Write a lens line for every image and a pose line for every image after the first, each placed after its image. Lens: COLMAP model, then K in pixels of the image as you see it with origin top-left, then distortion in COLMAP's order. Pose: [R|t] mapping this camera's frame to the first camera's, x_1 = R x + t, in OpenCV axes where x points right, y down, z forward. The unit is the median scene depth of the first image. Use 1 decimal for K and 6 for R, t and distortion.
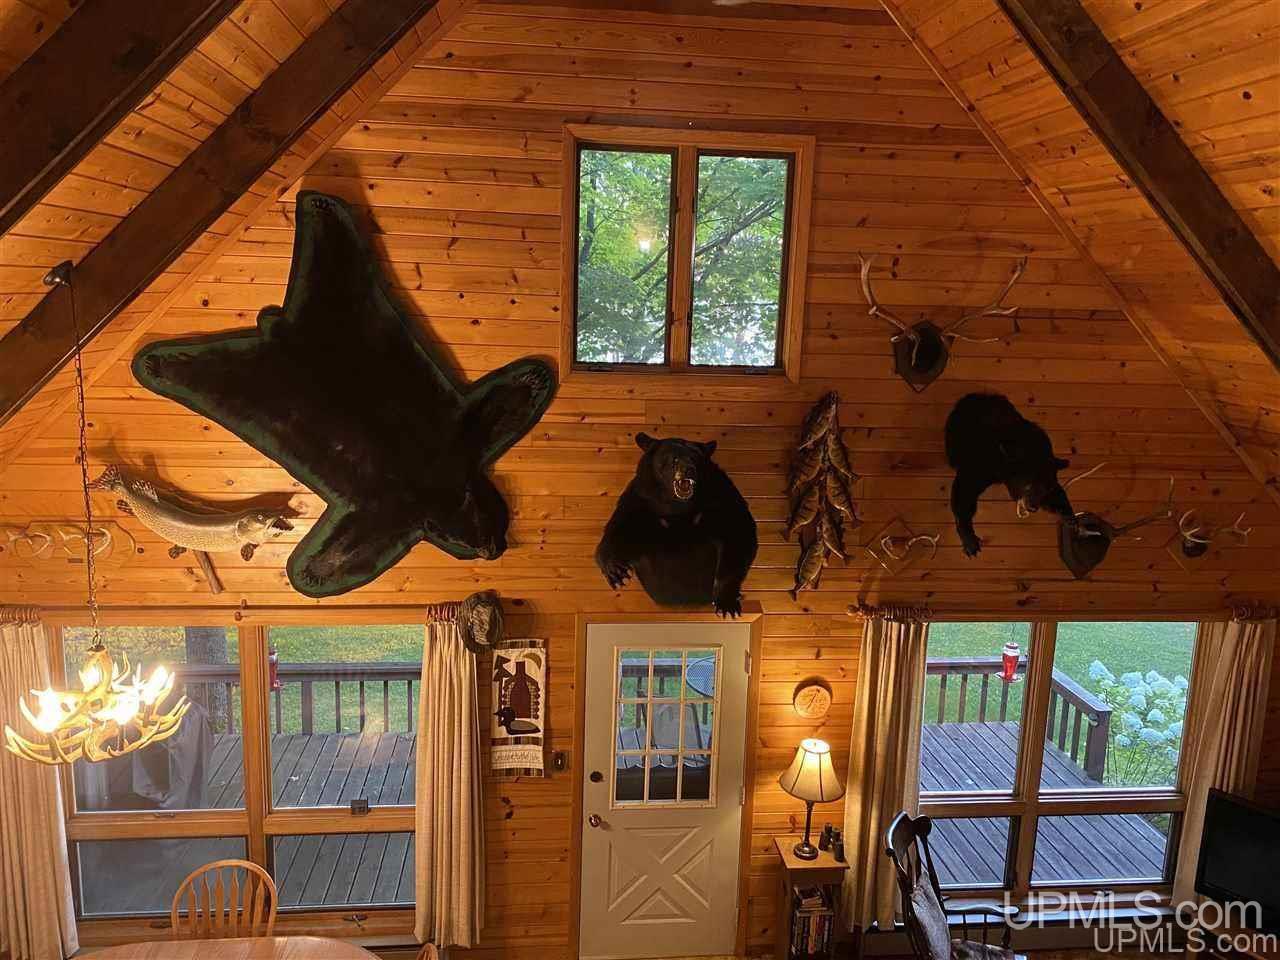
lens RADIAL K [[967.7, 0, 644.0], [0, 967.7, 474.1], [0, 0, 1]] dist [0.054577, -0.087144]
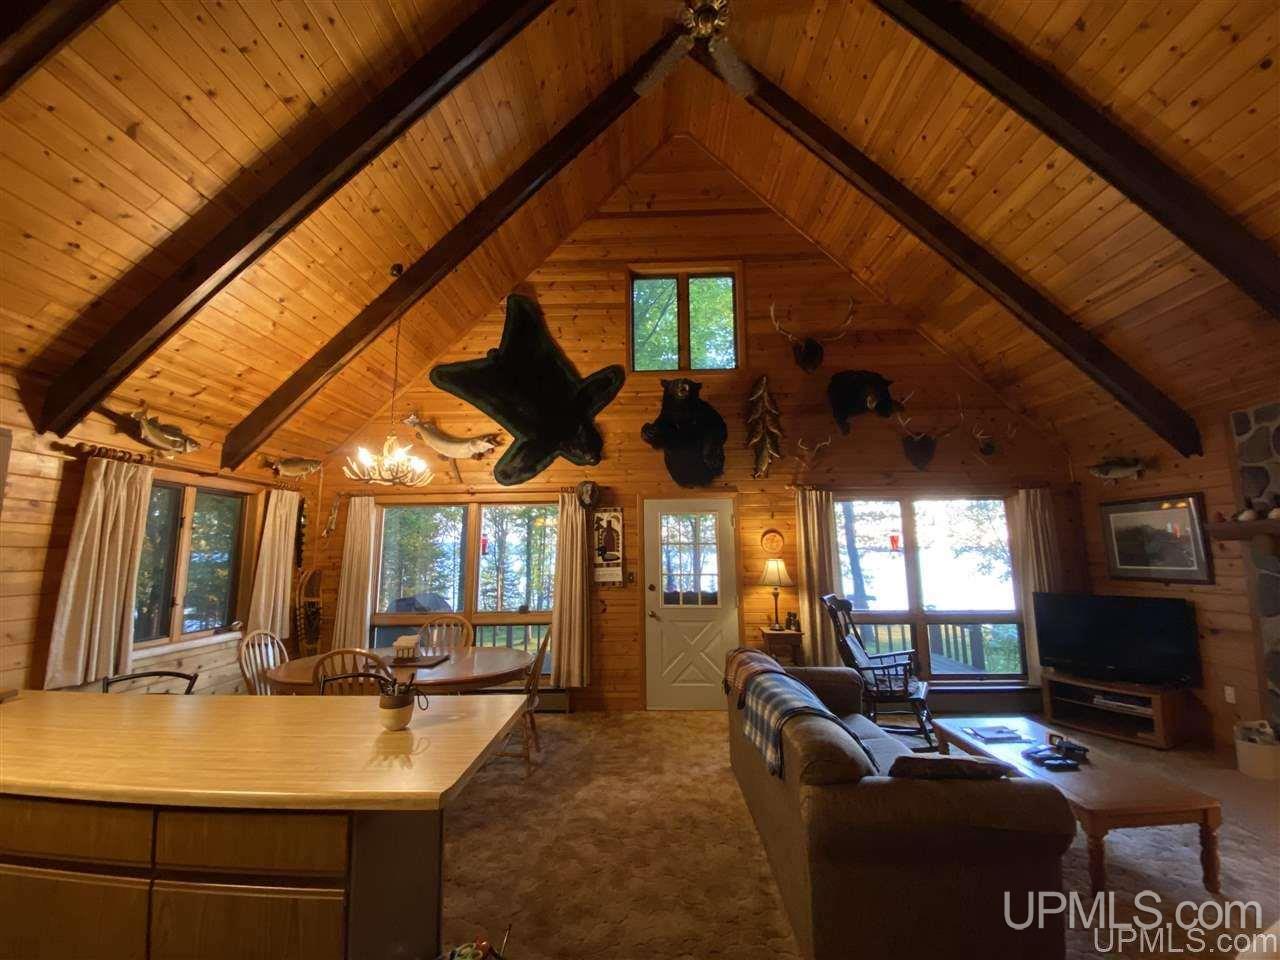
lens RADIAL K [[512.5, 0, 637.3], [0, 512.5, 477.5], [0, 0, 1]] dist [0.024108, -0.022811]
pose [[0.989967, -0.062475, -0.126737, 0.057968], [0.018678, 0.946931, -0.320895, 0.436765], [0.140059, 0.315308, 0.938597, 0.051611]]
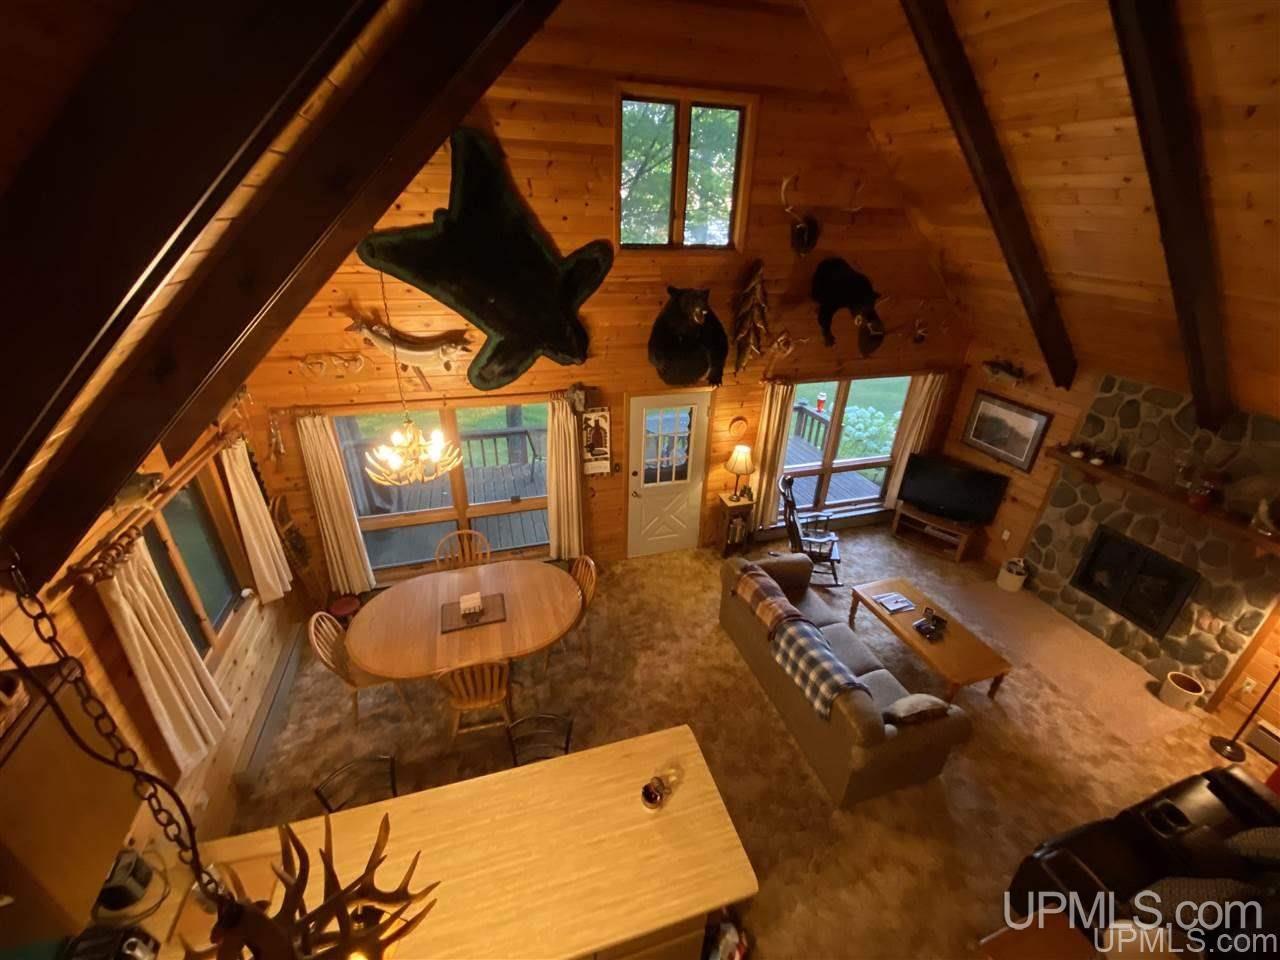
lens RADIAL K [[512.5, 0, 637.3], [0, 512.5, 477.5], [0, 0, 1]] dist [0.024108, -0.022811]
pose [[0.982256, -0.091972, 0.163445, -0.224239], [0.040830, 0.955463, 0.292274, 0.014139], [-0.183046, -0.280414, 0.942264, 0.015163]]
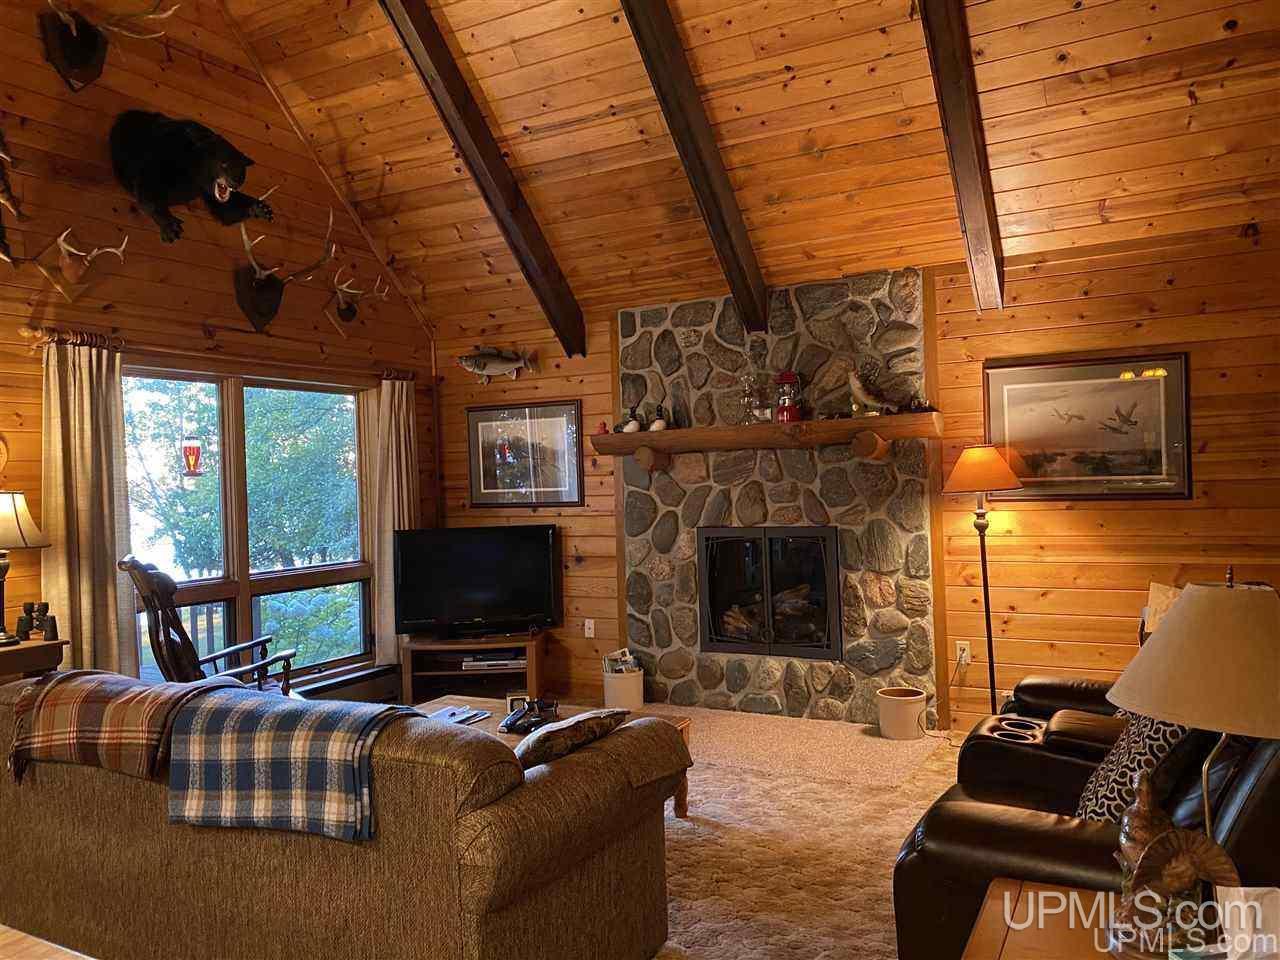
lens RADIAL K [[966.6, 0, 628.2], [0, 966.6, 469.1], [0, 0, 1]] dist [0.076920, -0.125896]
pose [[0.580087, -0.045624, 0.813276, -0.171036], [0.197050, 0.976635, -0.085762, 0.433256], [-0.790361, 0.210005, 0.575524, 0.152555]]
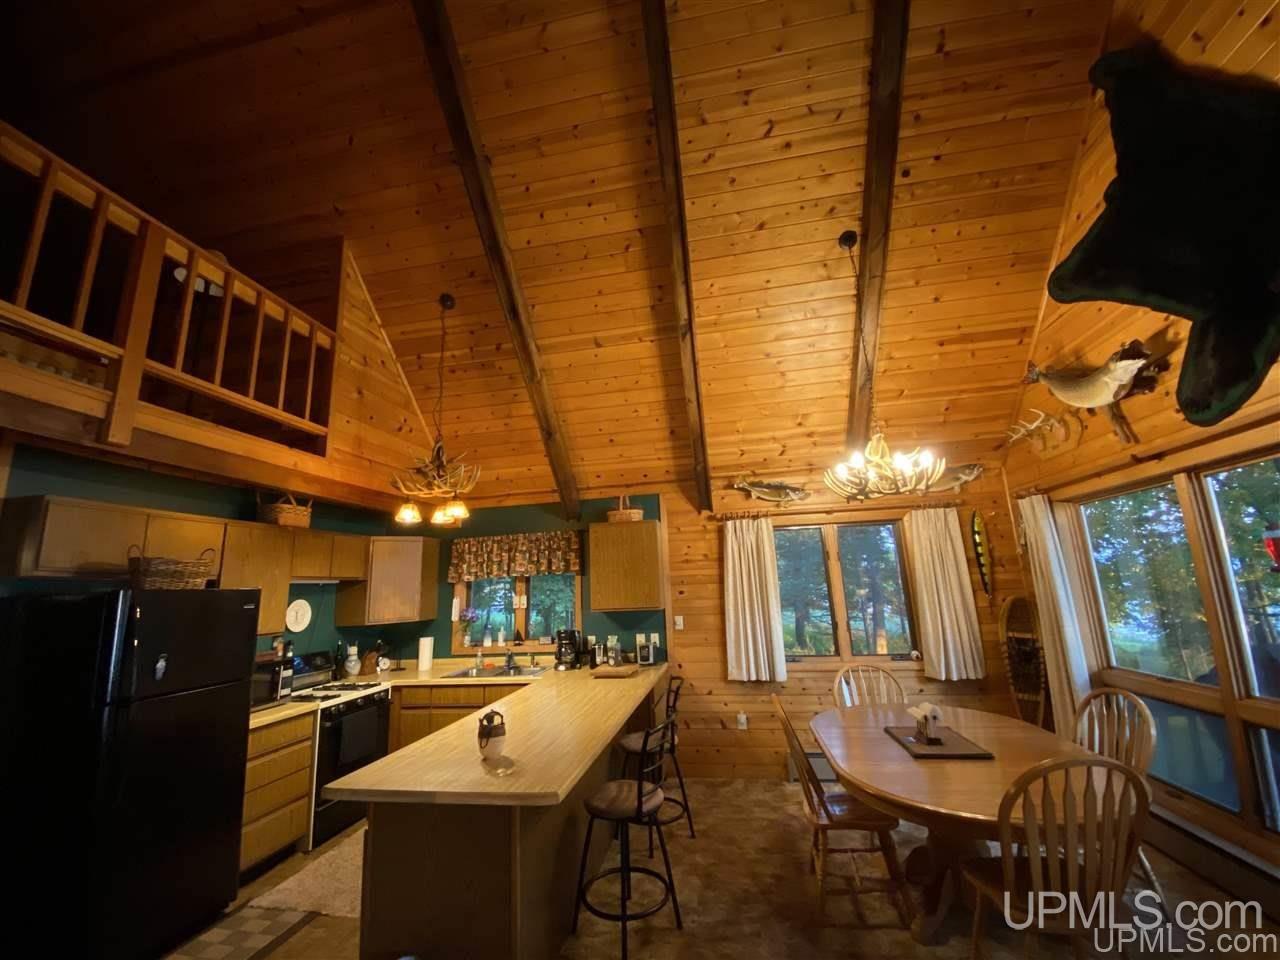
lens RADIAL K [[512.5, 0, 637.3], [0, 512.5, 477.5], [0, 0, 1]] dist [0.024108, -0.022811]
pose [[-0.290121, -0.221509, -0.931001, 0.240535], [-0.143169, 0.971941, -0.186635, 0.328791], [0.946220, 0.079144, -0.313694, 0.629764]]
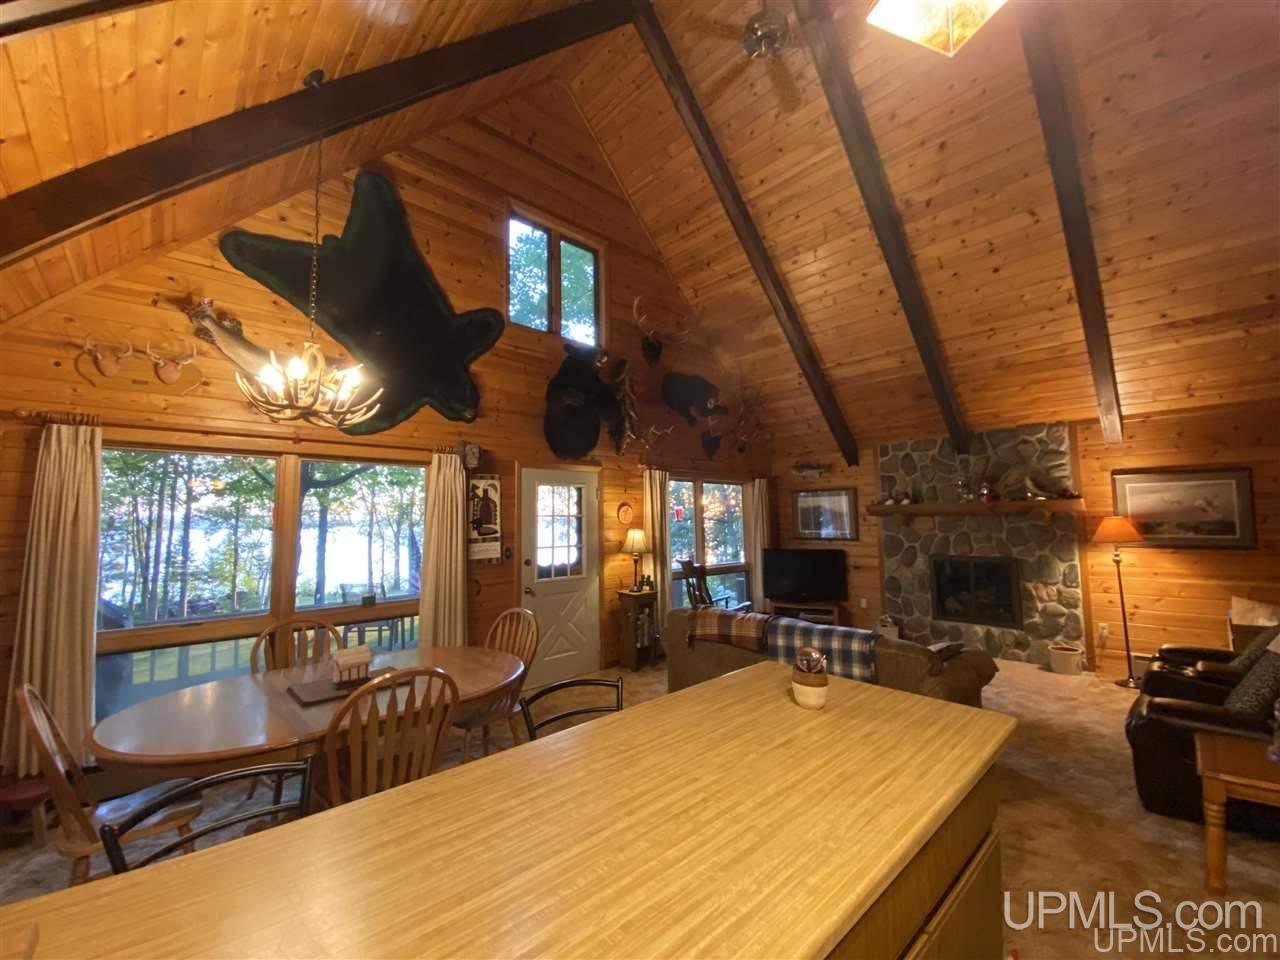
lens RADIAL K [[512.5, 0, 637.3], [0, 512.5, 477.5], [0, 0, 1]] dist [0.024108, -0.022811]
pose [[0.802745, 0.003242, 0.596313, -0.438744], [0.147593, 0.967792, -0.203948, 0.390892], [-0.577768, 0.251731, 0.776412, 0.180776]]
